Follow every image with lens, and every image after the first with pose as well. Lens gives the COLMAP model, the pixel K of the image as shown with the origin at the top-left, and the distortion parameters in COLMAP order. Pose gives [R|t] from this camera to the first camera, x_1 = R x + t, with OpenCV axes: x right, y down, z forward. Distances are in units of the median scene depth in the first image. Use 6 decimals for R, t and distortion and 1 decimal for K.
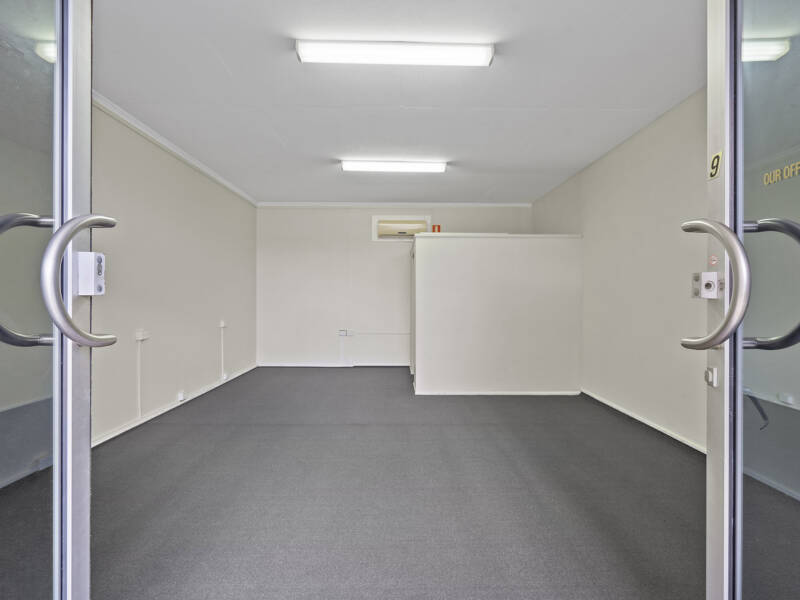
lens RADIAL K [[412.1, 0, 398.1], [0, 412.1, 297.9], [0, 0, 1]] dist [-0.005929, -0.000093]
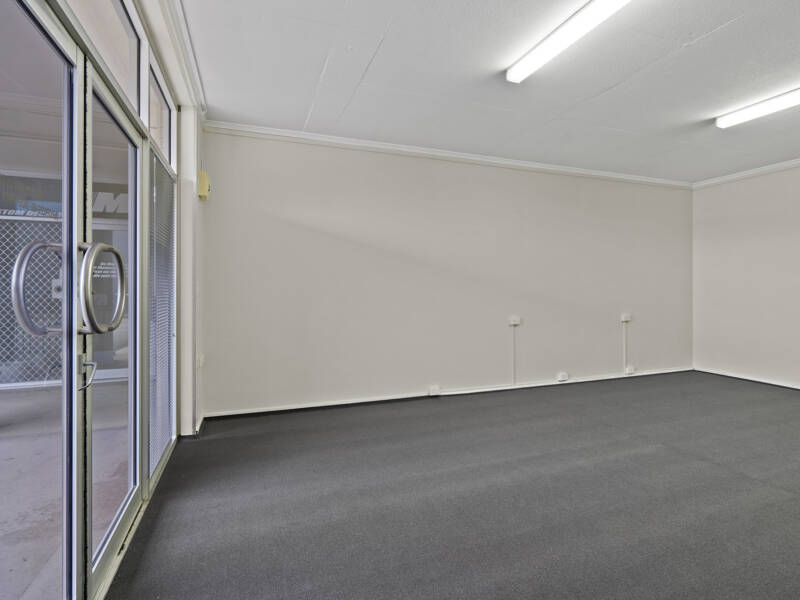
lens RADIAL K [[401.0, 0, 403.2], [0, 401.0, 288.8], [0, 0, 1]] dist [-0.004051, 0.000468]
pose [[0.365306, -0.007087, -0.930861, 0.277120], [0.001148, 0.999974, -0.007162, -0.002039], [0.930887, 0.001548, 0.365304, 0.128612]]
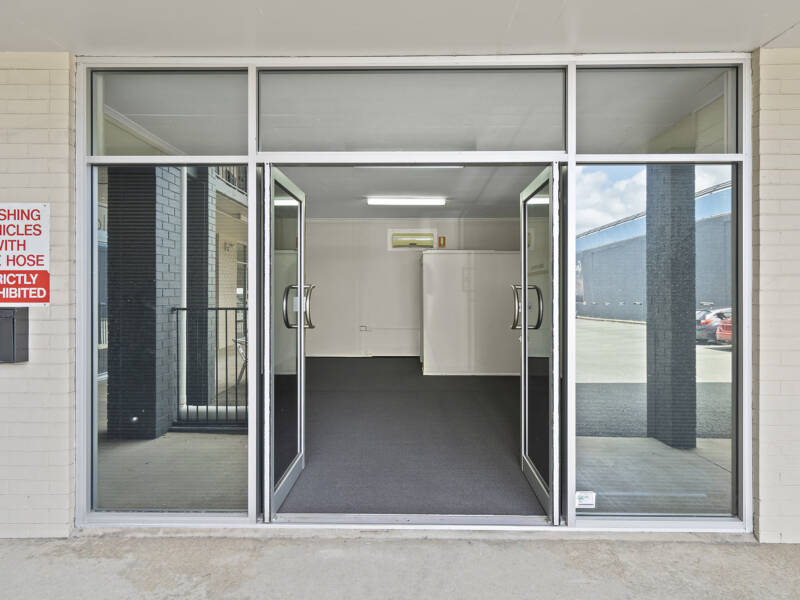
lens RADIAL K [[467.4, 0, 400.0], [0, 467.4, 300.0], [0, 0, 1]] dist [0.004884, 0.001461]
pose [[0.999847, -0.002194, -0.017356, -0.005132], [0.002512, 0.999829, 0.018297, -0.024209], [0.017313, -0.018338, 0.999682, -0.393917]]
